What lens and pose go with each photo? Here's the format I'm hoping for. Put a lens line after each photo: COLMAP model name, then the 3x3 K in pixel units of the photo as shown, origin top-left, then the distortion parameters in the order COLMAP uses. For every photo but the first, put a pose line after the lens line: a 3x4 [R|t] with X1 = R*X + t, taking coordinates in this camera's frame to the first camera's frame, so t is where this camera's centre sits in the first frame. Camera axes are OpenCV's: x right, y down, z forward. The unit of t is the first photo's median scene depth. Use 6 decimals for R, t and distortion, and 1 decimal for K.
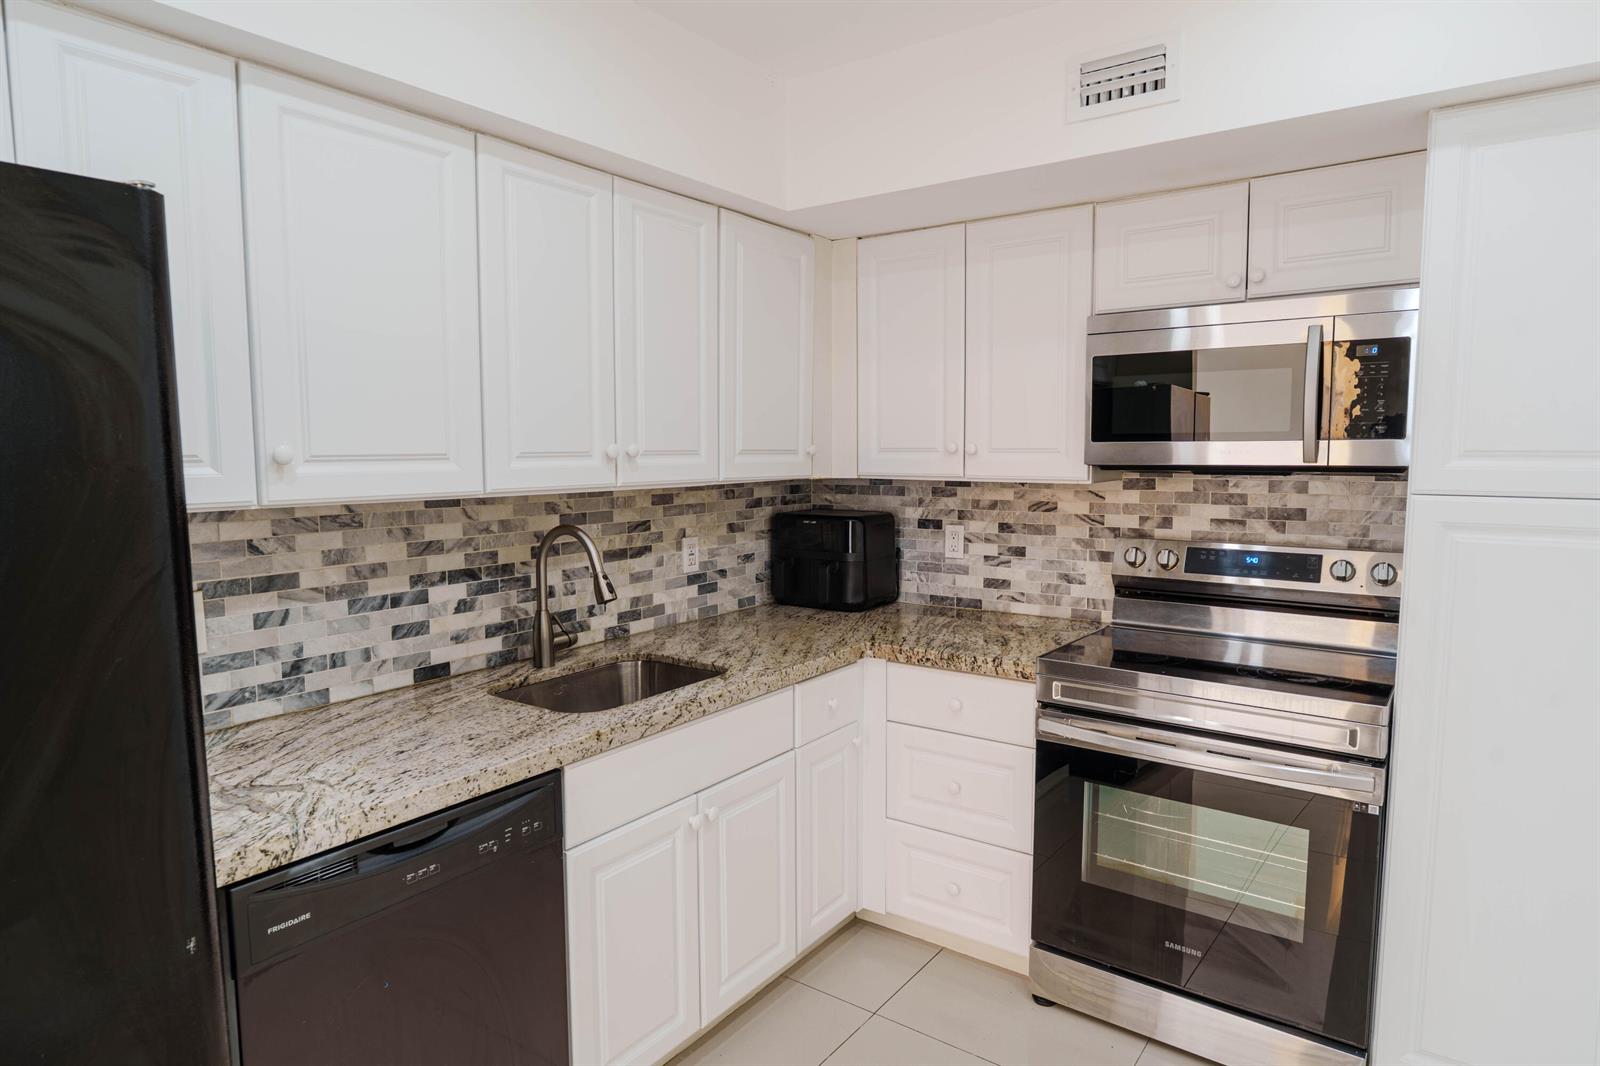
lens RADIAL K [[968.8, 0, 805.4], [0, 968.8, 538.9], [0, 0, 1]] dist [-0.012959, 0.000336]
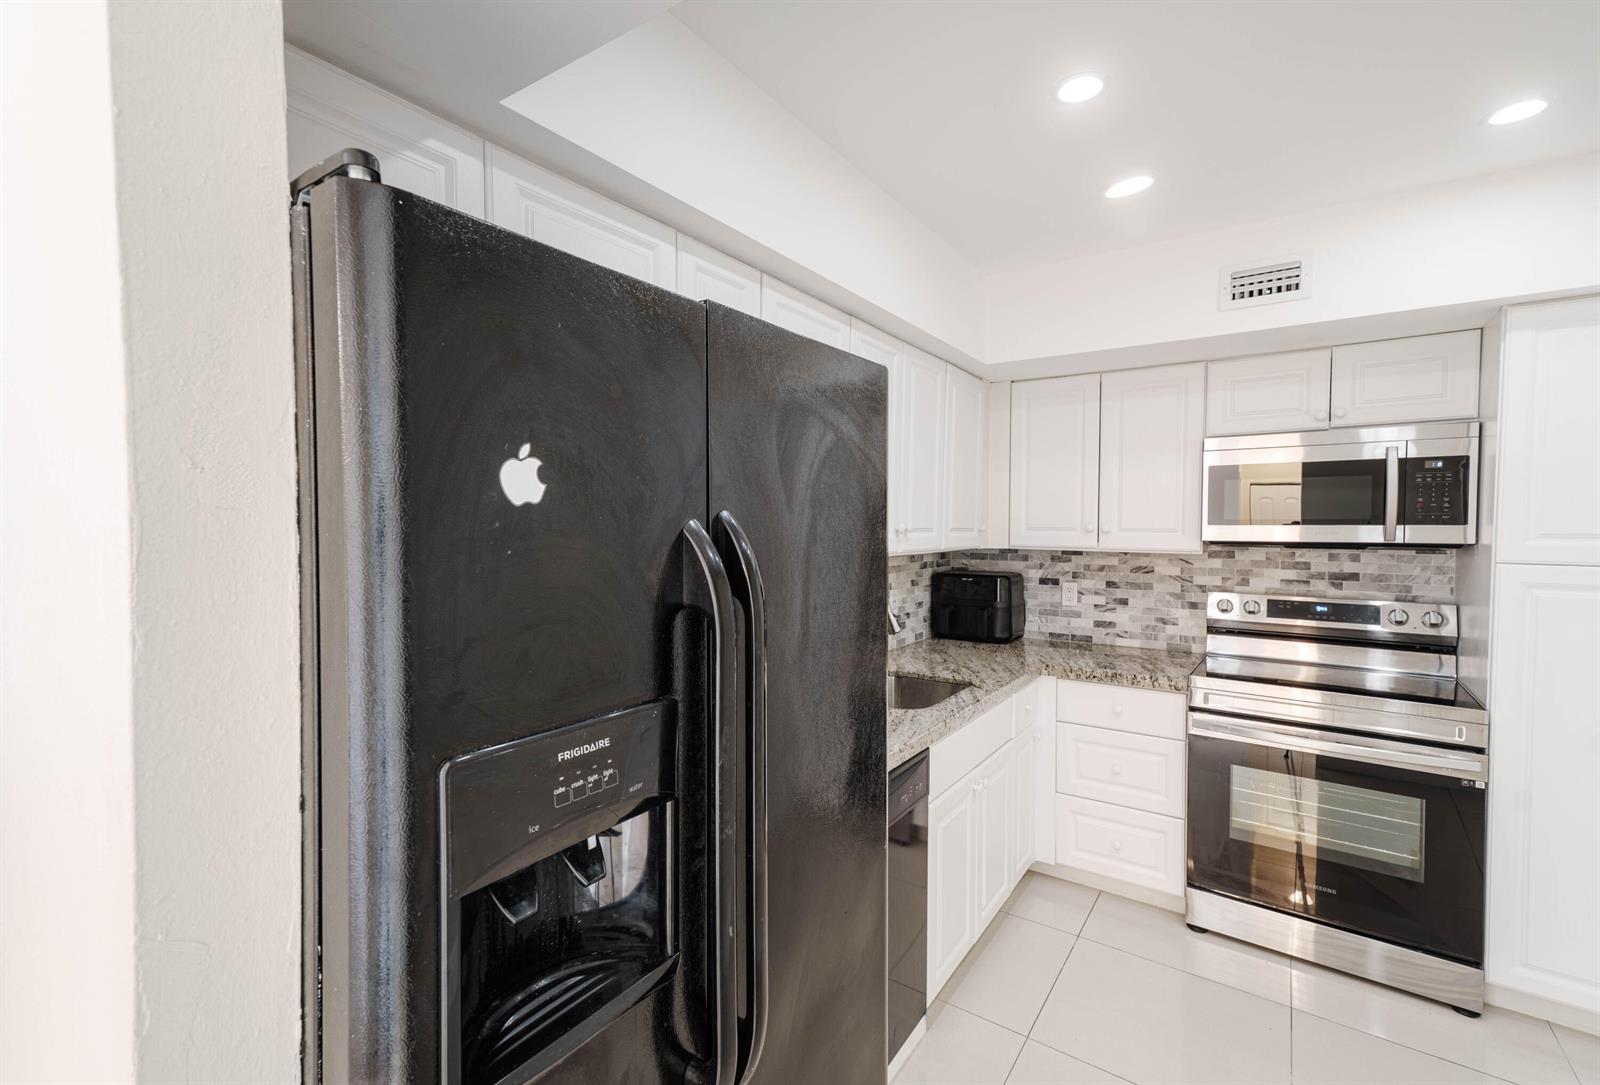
lens RADIAL K [[736.6, 0, 800.3], [0, 736.6, 539.2], [0, 0, 1]] dist [0.017797, -0.000193]
pose [[0.999924, 0.009039, 0.008429, -0.335700], [-0.008390, 0.997211, -0.074160, 0.008136], [-0.009076, 0.074084, 0.997211, -0.094247]]
